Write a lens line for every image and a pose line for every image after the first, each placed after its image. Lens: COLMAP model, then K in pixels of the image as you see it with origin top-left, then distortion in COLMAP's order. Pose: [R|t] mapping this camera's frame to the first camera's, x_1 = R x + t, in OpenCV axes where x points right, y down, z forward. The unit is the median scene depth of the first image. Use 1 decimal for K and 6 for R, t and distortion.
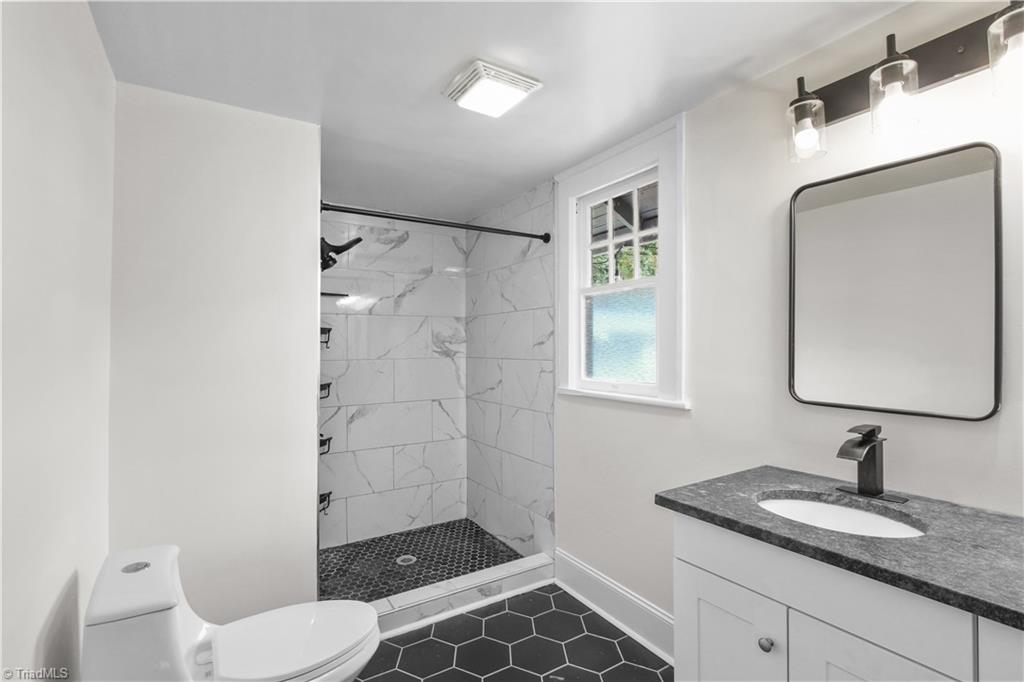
lens RADIAL K [[476.4, 0, 513.2], [0, 476.4, 342.2], [0, 0, 1]] dist [-0.016719, 0.000974]
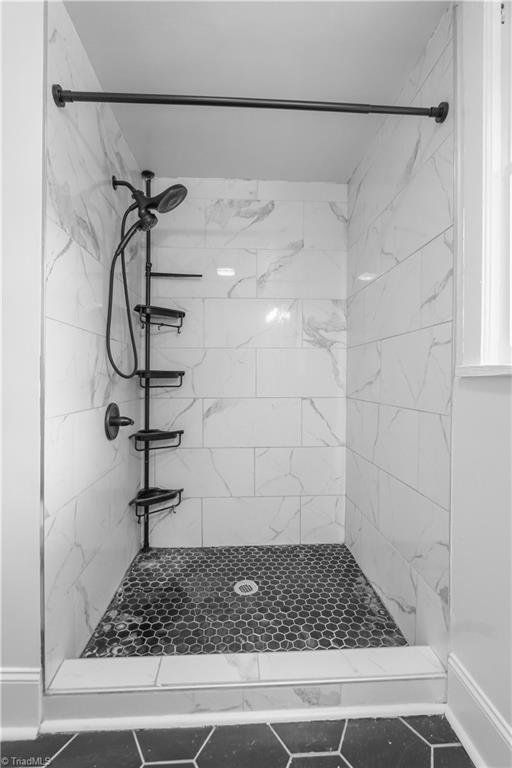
lens RADIAL K [[357.3, 0, 255.3], [0, 357.3, 381.8], [0, 0, 1]] dist [-0.016719, 0.000974]
pose [[0.870559, 0.010924, -0.491943, 0.073905], [-0.000379, 0.999768, 0.021529, 0.084442], [0.492064, -0.018556, 0.870361, 0.433971]]
